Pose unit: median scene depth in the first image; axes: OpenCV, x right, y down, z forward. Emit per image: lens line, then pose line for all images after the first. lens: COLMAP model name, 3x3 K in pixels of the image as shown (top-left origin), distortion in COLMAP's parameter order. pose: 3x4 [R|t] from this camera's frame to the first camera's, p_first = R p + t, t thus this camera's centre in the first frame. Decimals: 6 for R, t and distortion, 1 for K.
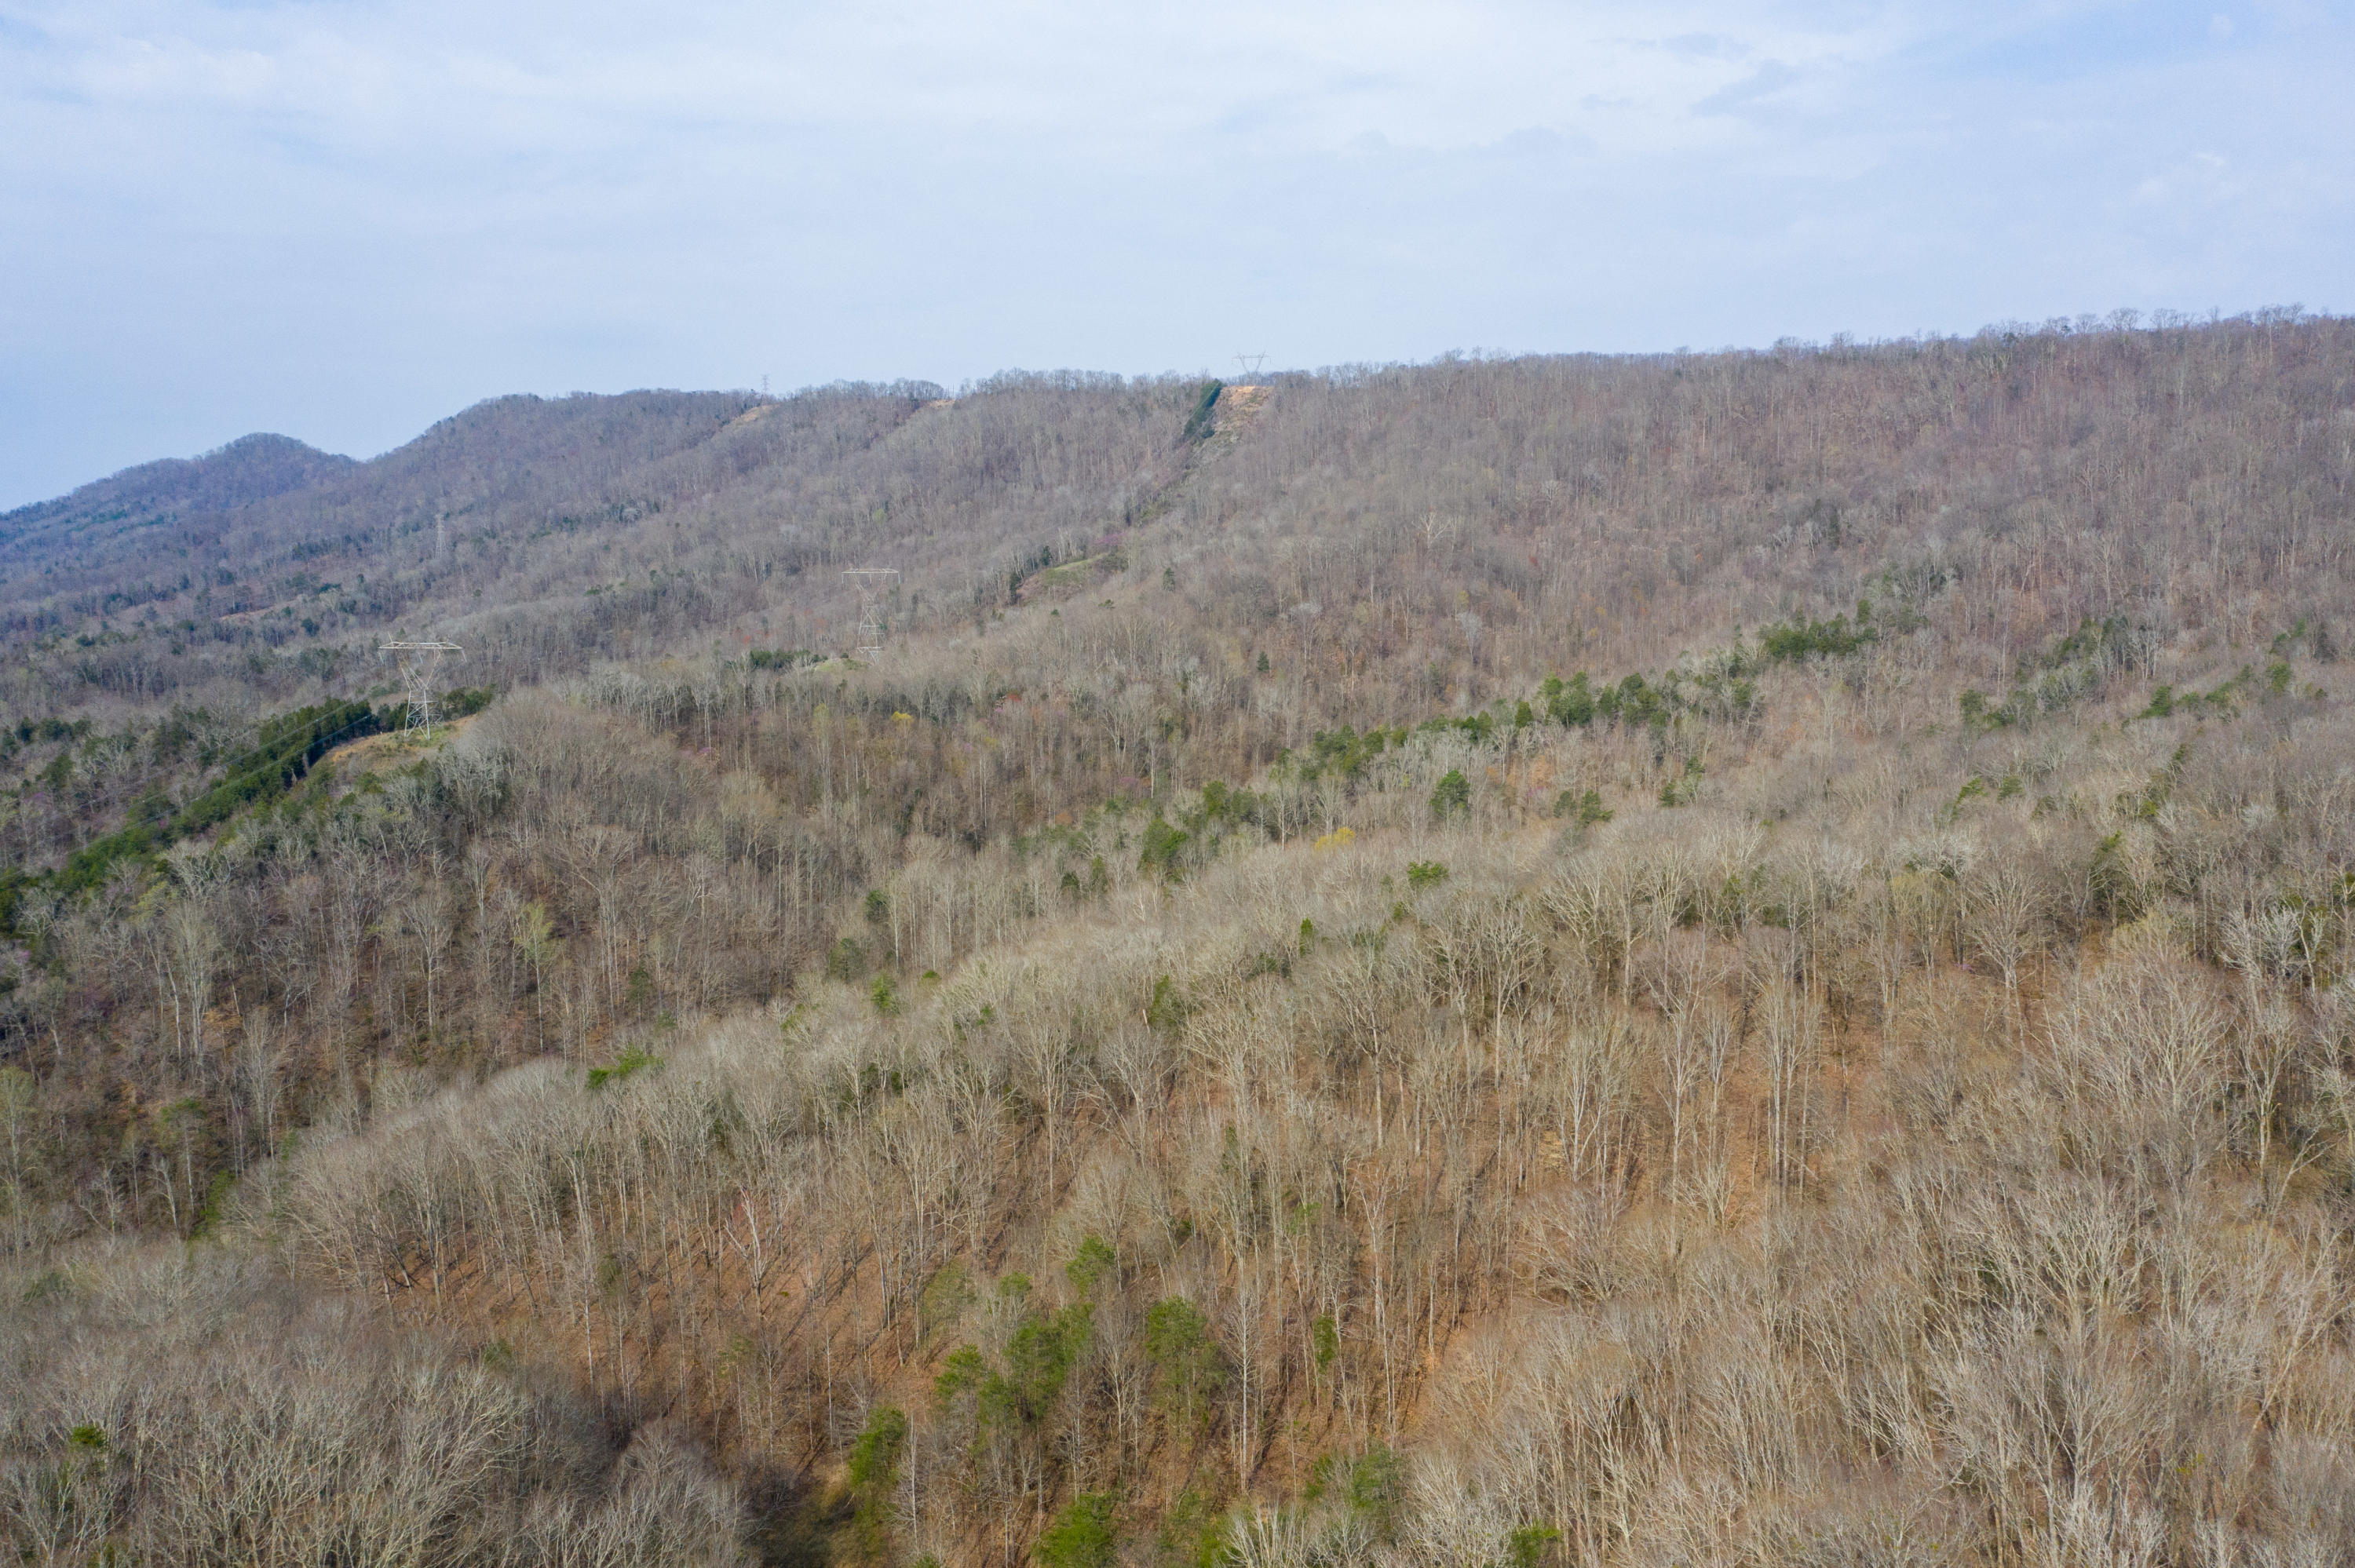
lens RADIAL K [[1866.2, 0, 1182.4], [0, 1866.2, 786.0], [0, 0, 1]] dist [-0.006609, 0.010785]
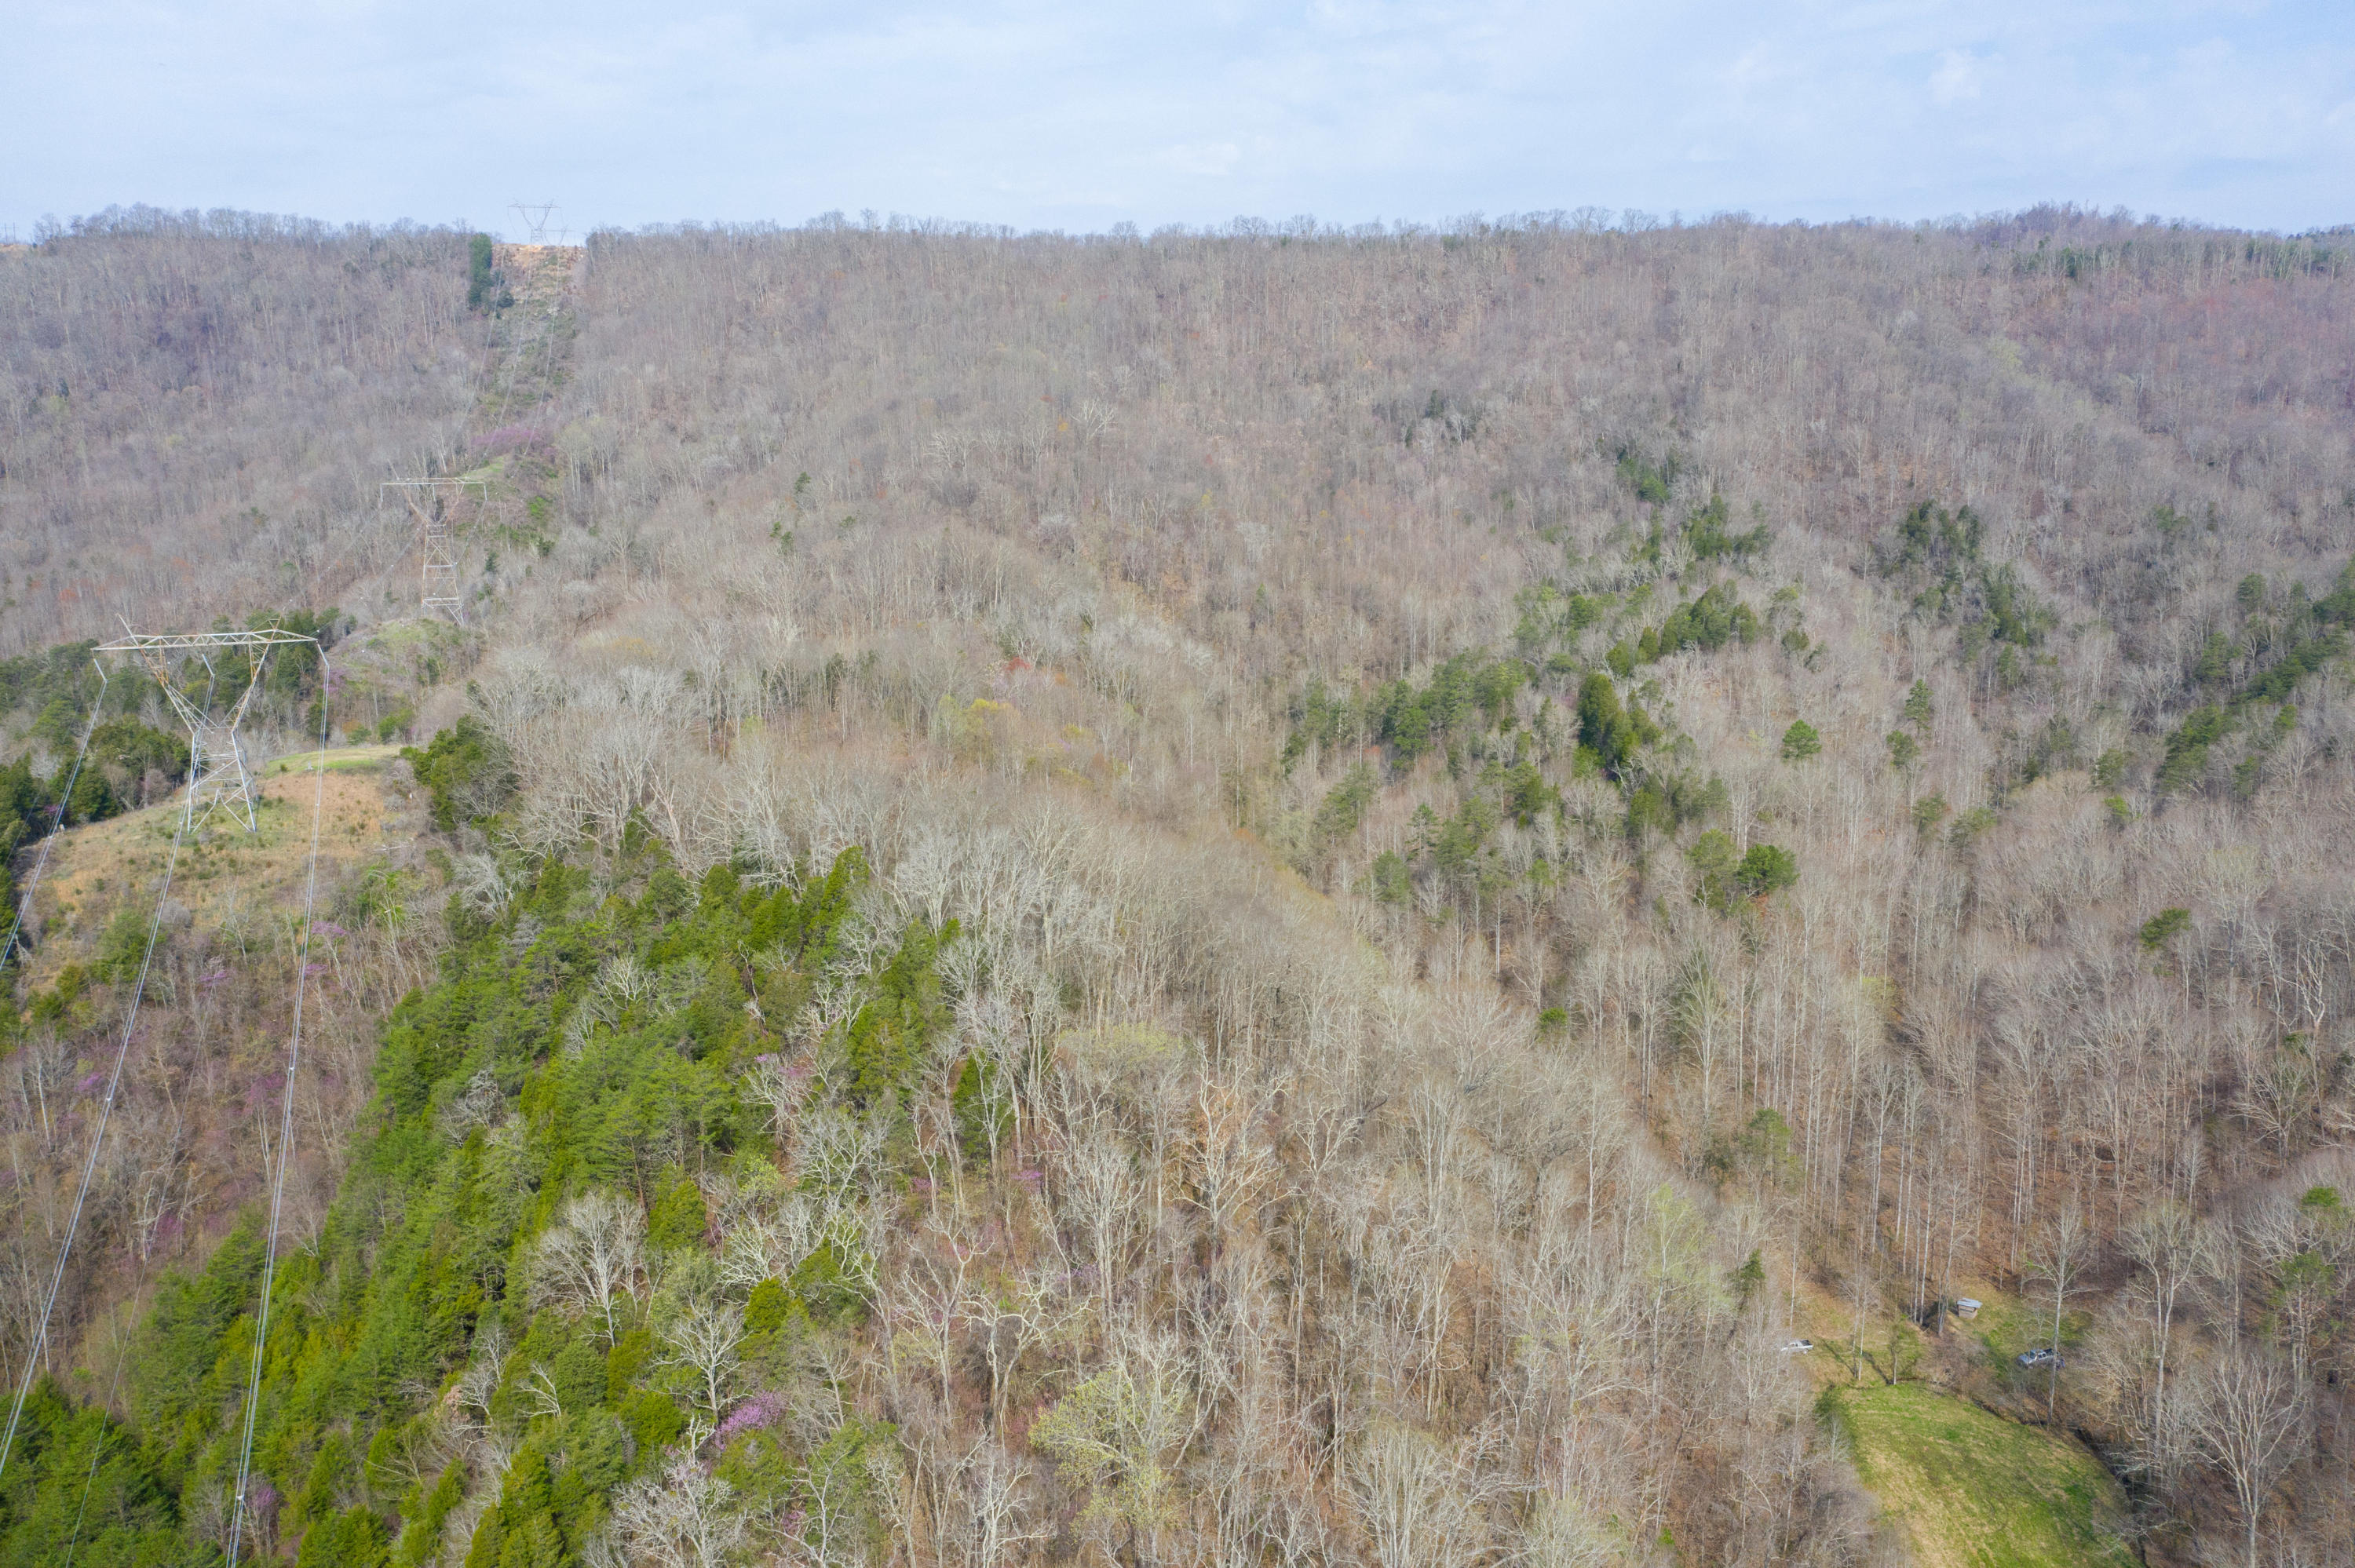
lens RADIAL K [[1866.2, 0, 1179.3], [0, 1866.2, 783.3], [0, 0, 1]] dist [-0.006609, 0.010785]
pose [[0.831171, -0.102698, 0.546451, -0.274188], [0.077034, 0.994586, 0.069748, -0.030948], [-0.550655, -0.015877, 0.834582, 0.269989]]
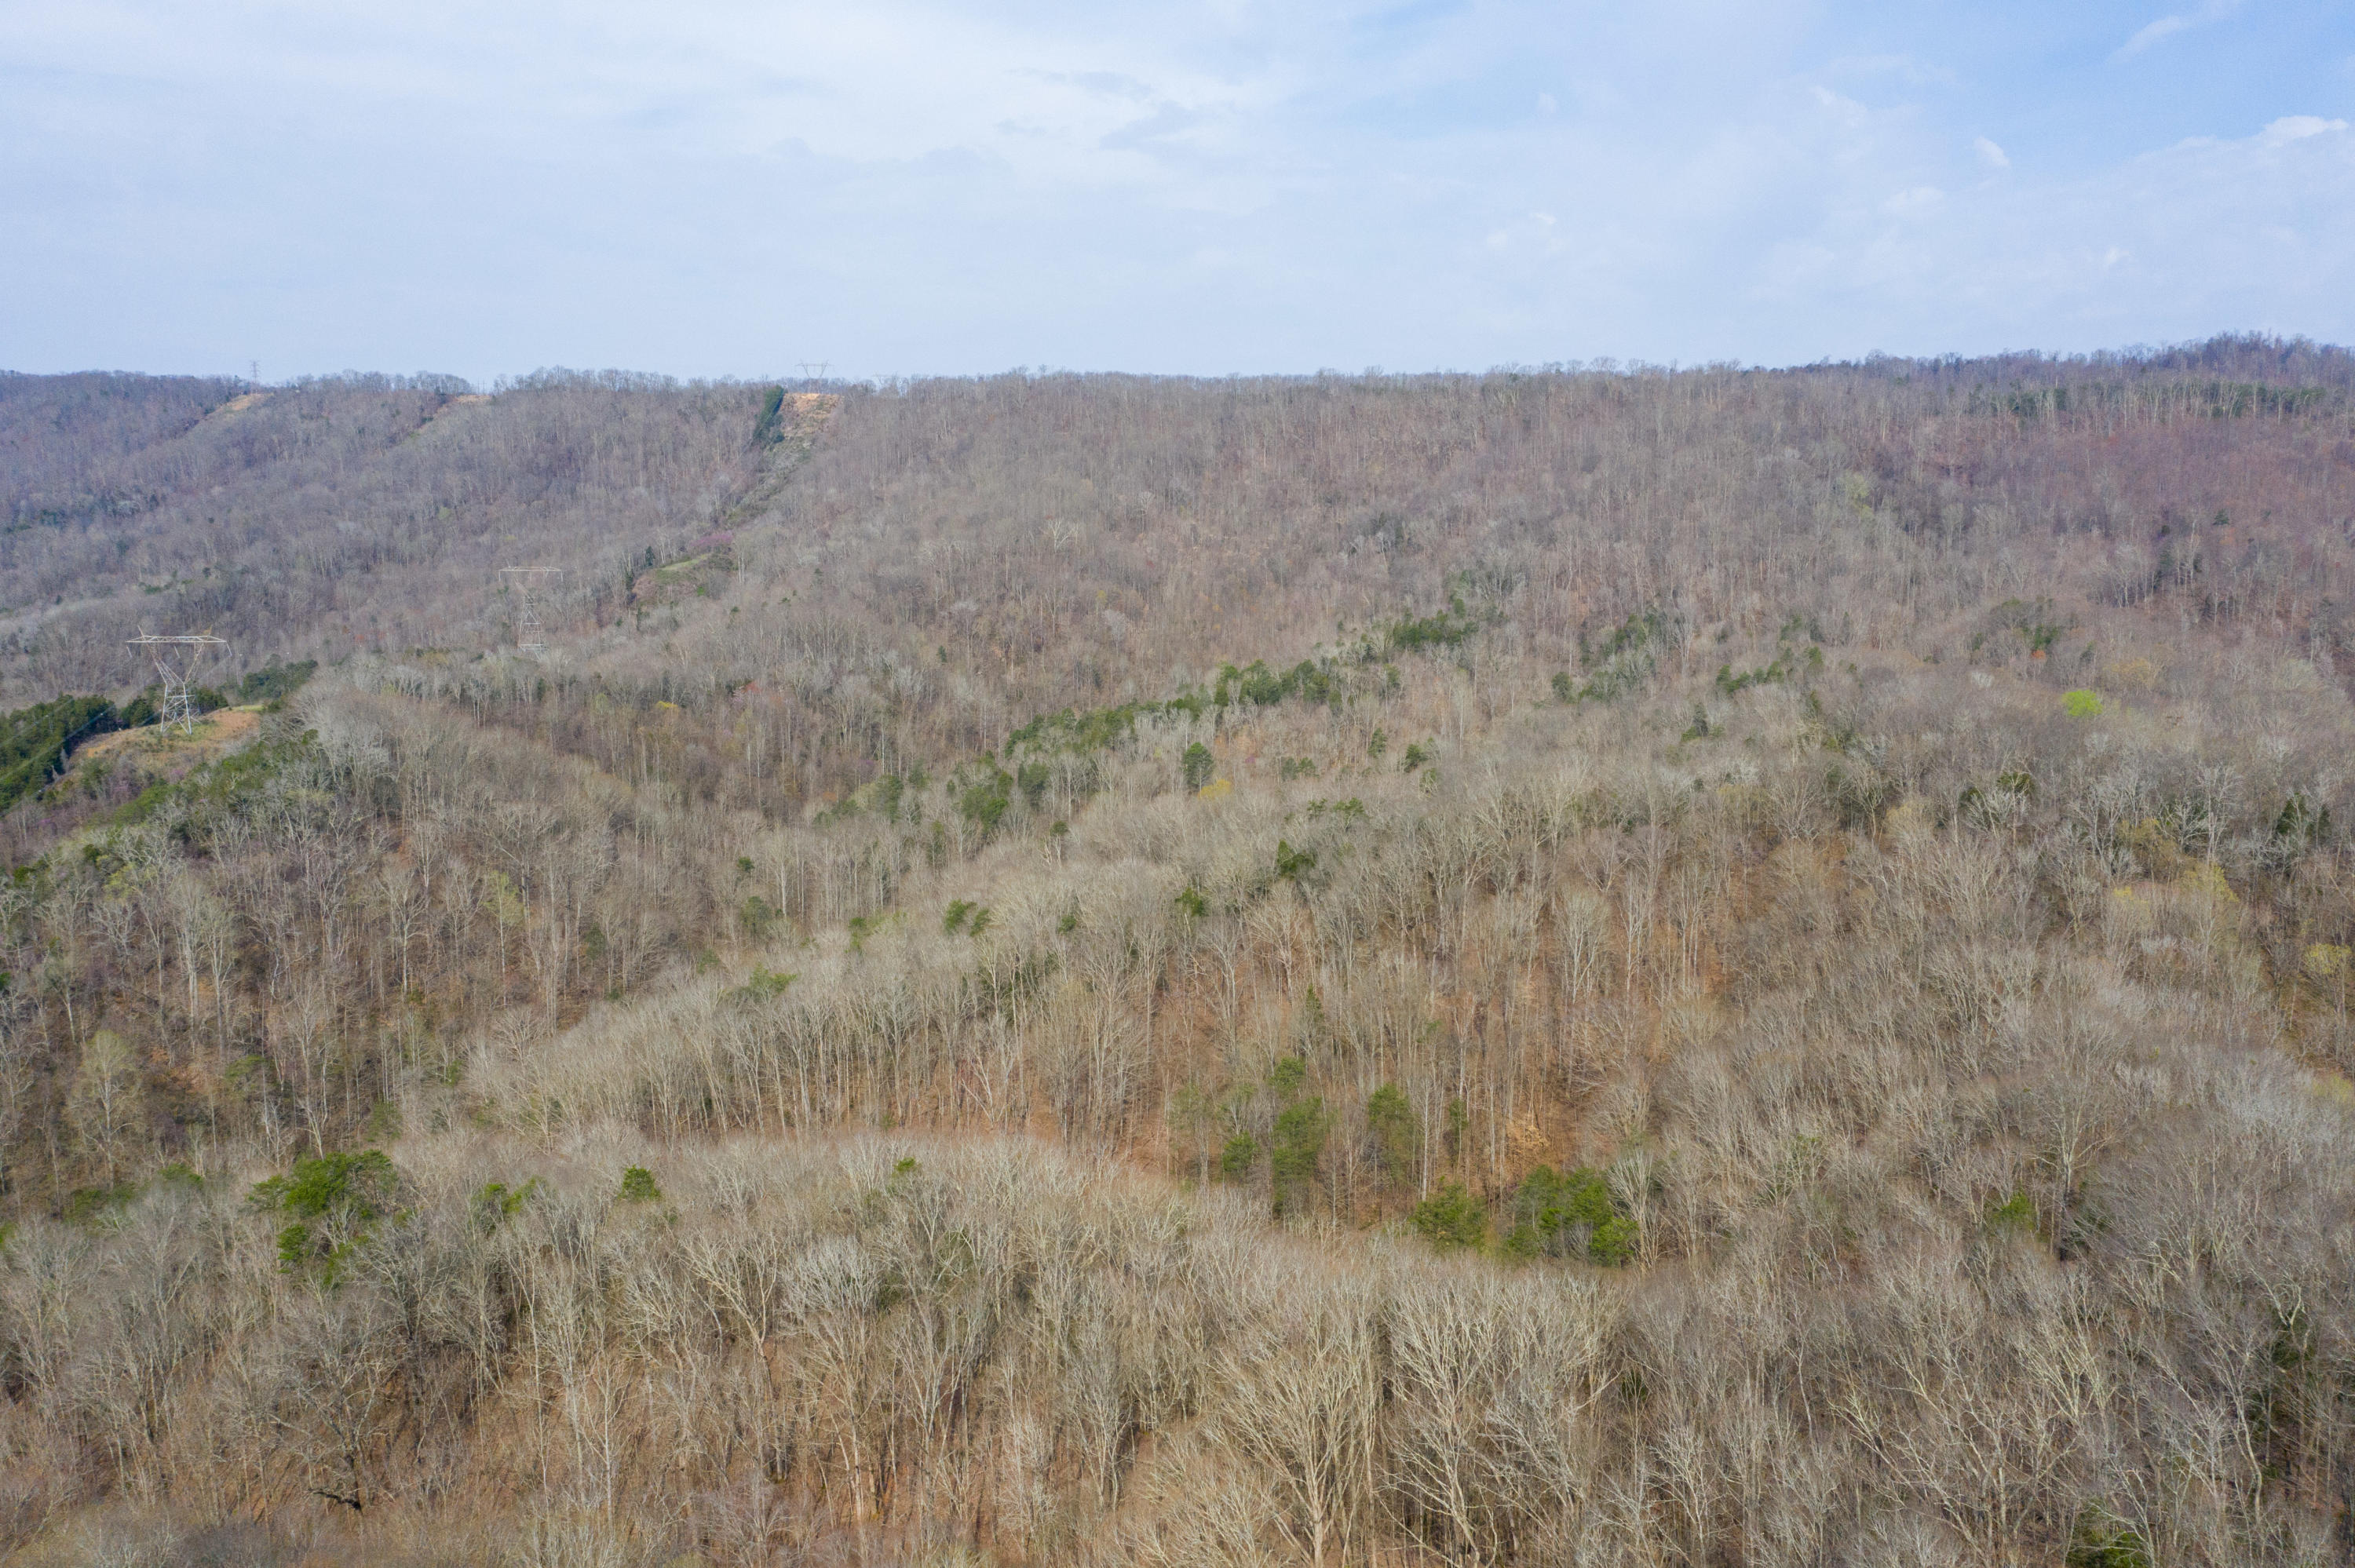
lens RADIAL K [[1866.2, 0, 1182.1], [0, 1866.2, 788.6], [0, 0, 1]] dist [-0.006609, 0.010785]
pose [[0.954961, -0.027481, 0.295457, -0.114008], [0.028009, 0.999605, 0.002445, 0.009515], [-0.295407, 0.005941, 0.955353, -0.058817]]
